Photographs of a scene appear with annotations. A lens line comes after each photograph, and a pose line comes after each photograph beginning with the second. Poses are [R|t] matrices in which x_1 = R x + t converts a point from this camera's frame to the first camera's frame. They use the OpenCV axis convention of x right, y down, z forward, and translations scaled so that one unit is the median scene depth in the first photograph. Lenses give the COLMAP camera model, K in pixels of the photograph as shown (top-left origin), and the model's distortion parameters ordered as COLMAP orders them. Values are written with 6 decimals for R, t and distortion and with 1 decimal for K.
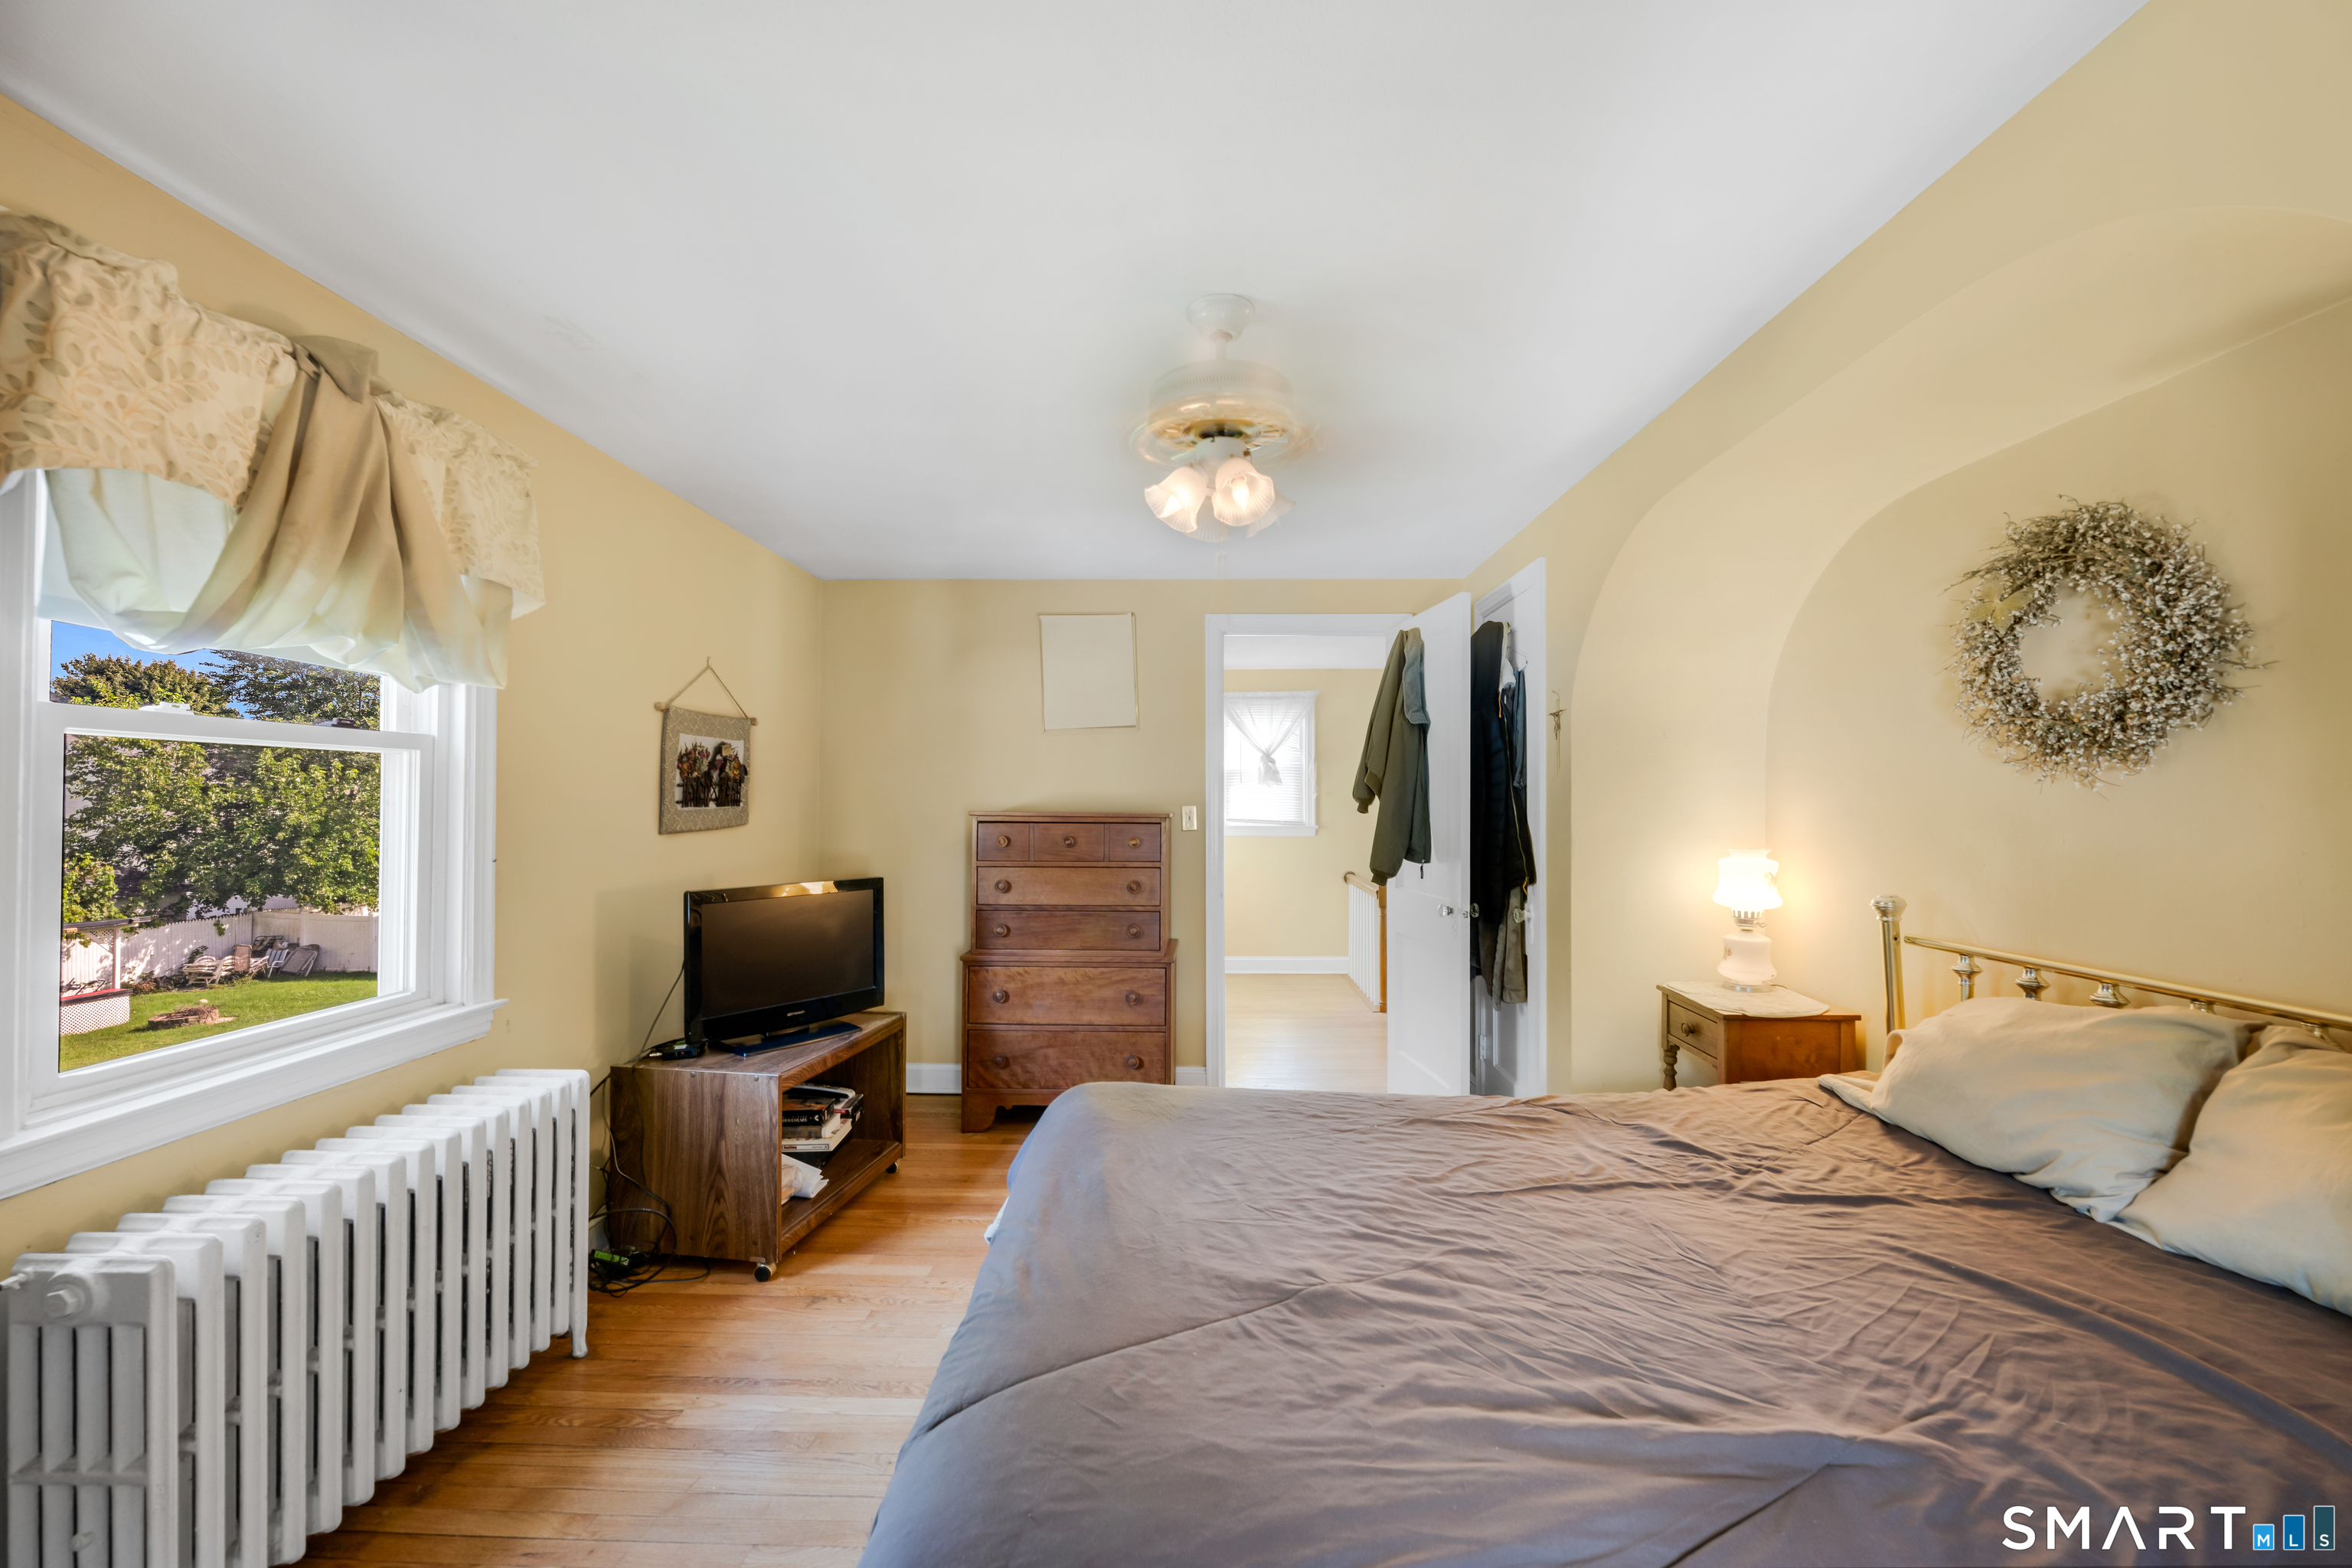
lens RADIAL K [[952.6, 0, 1176.0], [0, 952.6, 784.0], [0, 0, 1]] dist [-0.000440, -0.000077]
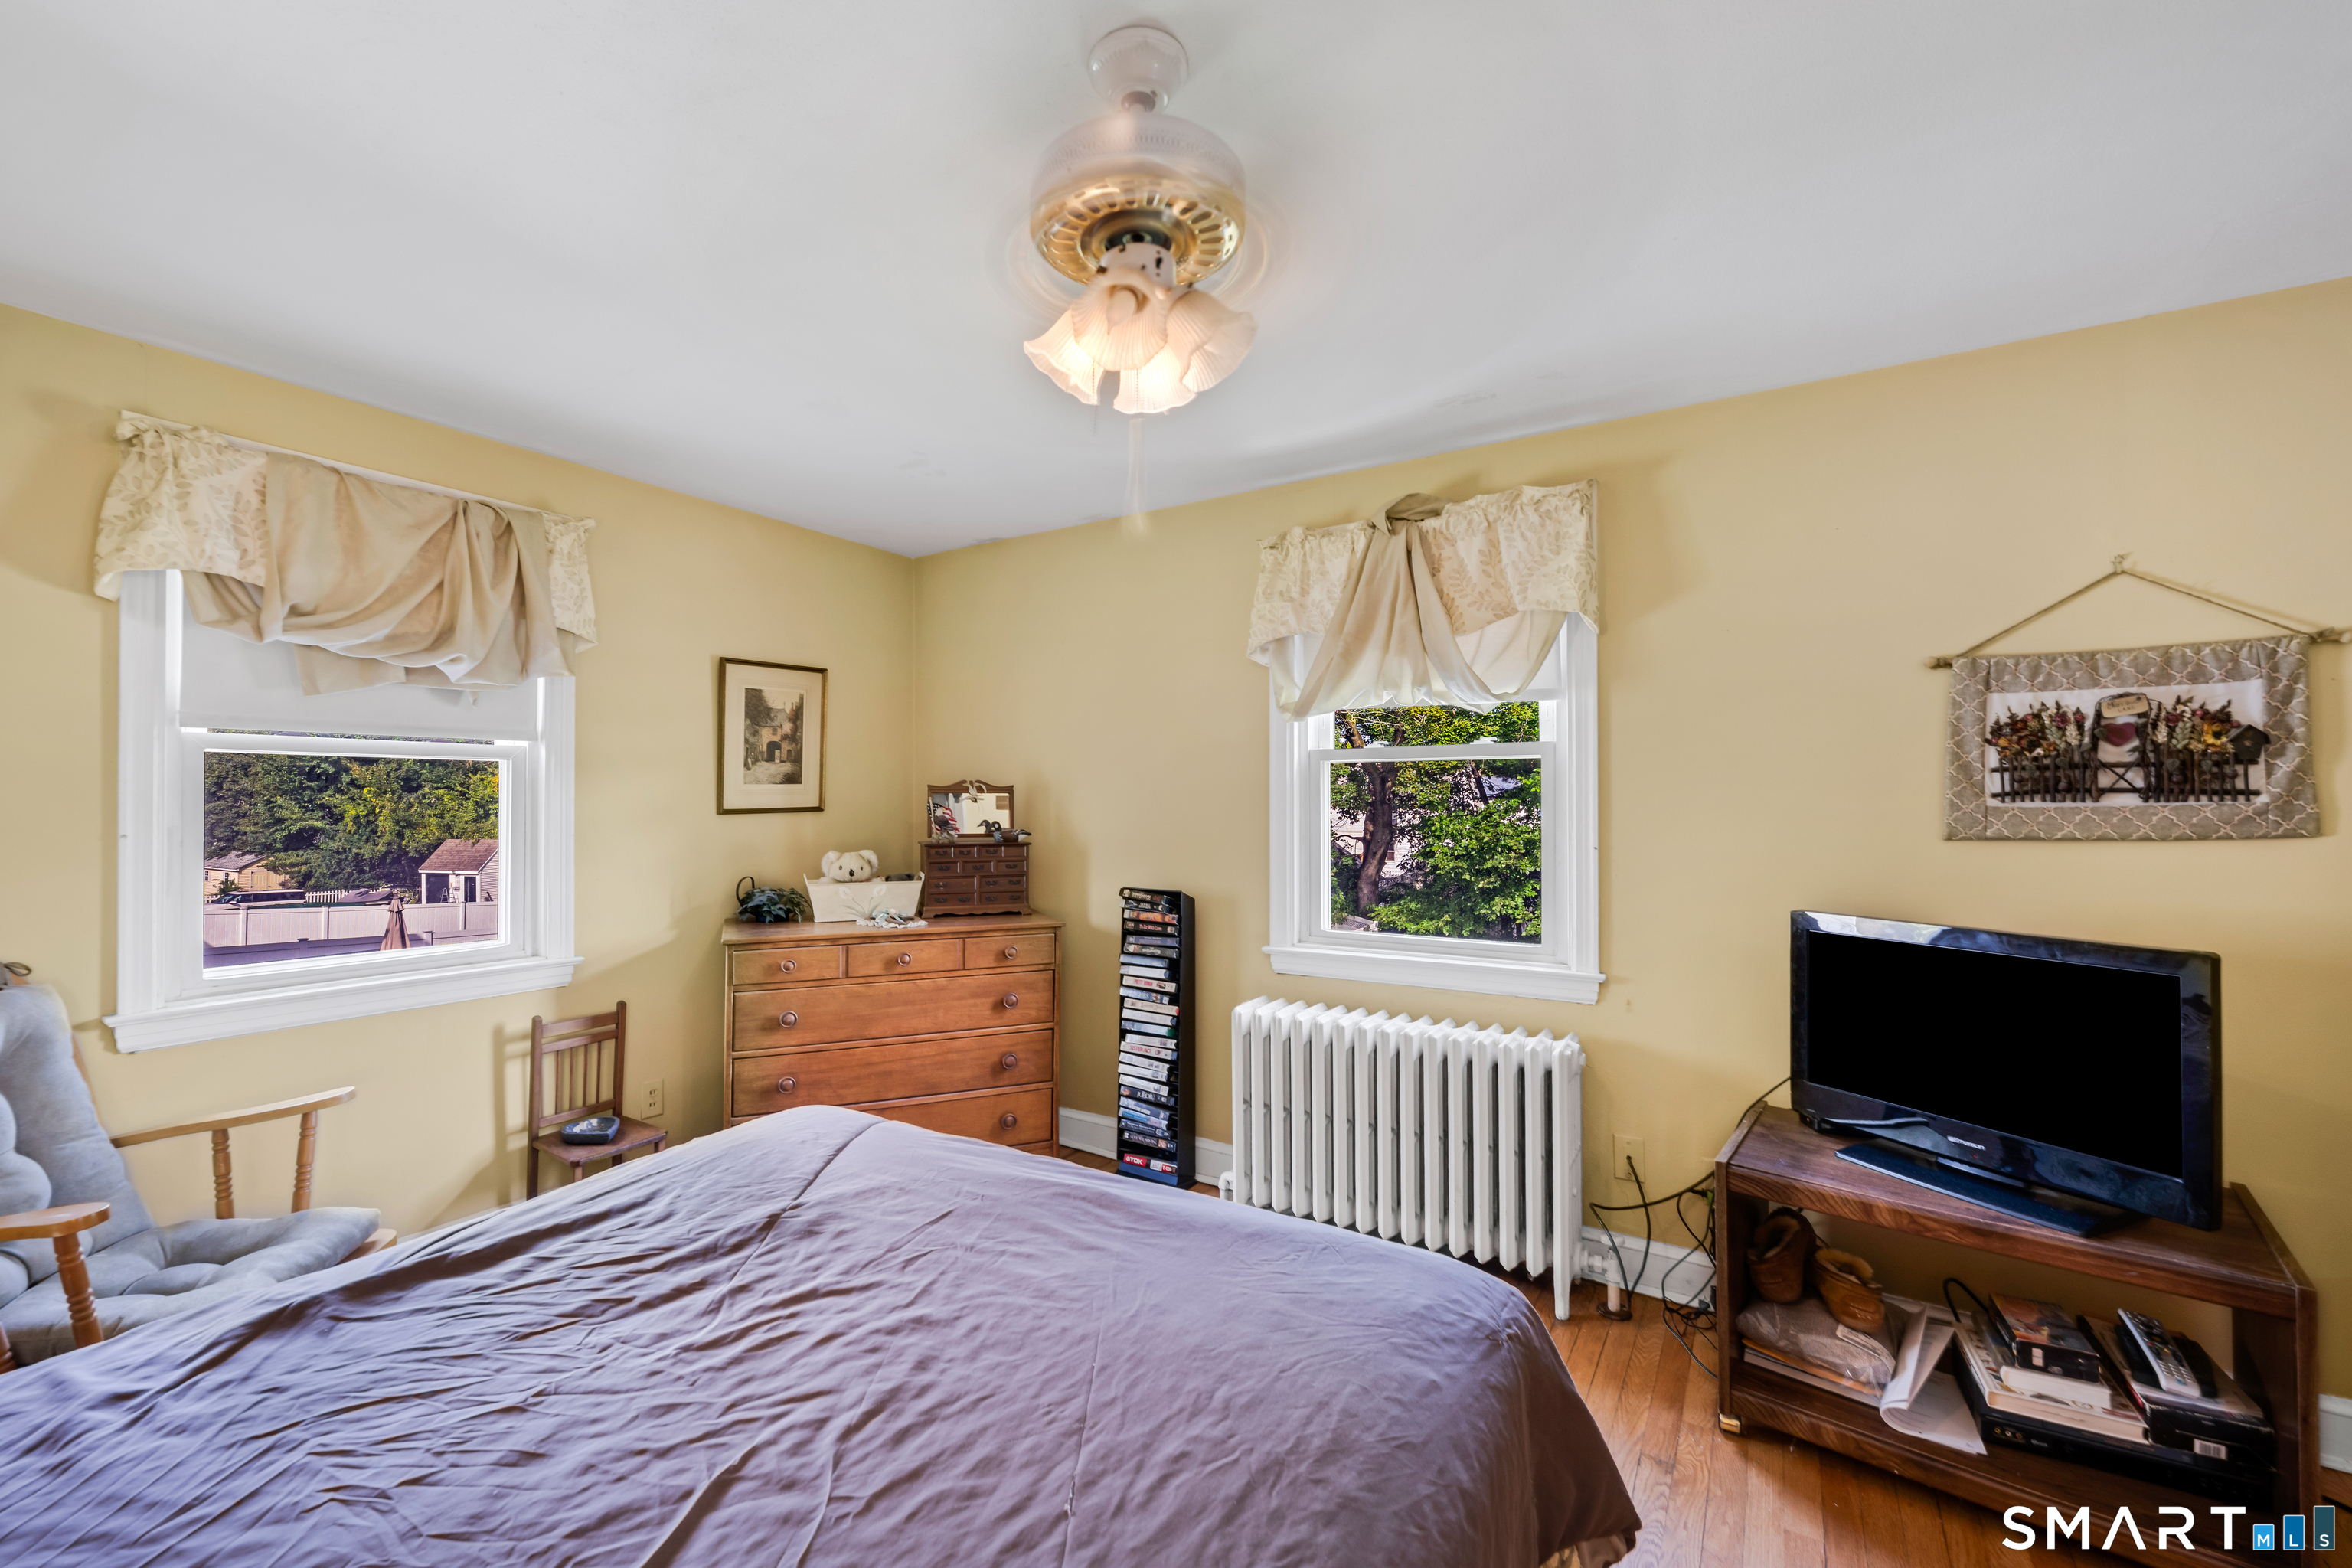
lens RADIAL K [[952.6, 0, 1176.0], [0, 952.6, 784.0], [0, 0, 1]] dist [-0.000440, -0.000077]
pose [[-0.502092, -0.014728, -0.864689, 0.363441], [0.017342, 0.999482, -0.027093, 0.019482], [0.864640, -0.028599, -0.501577, 0.836007]]
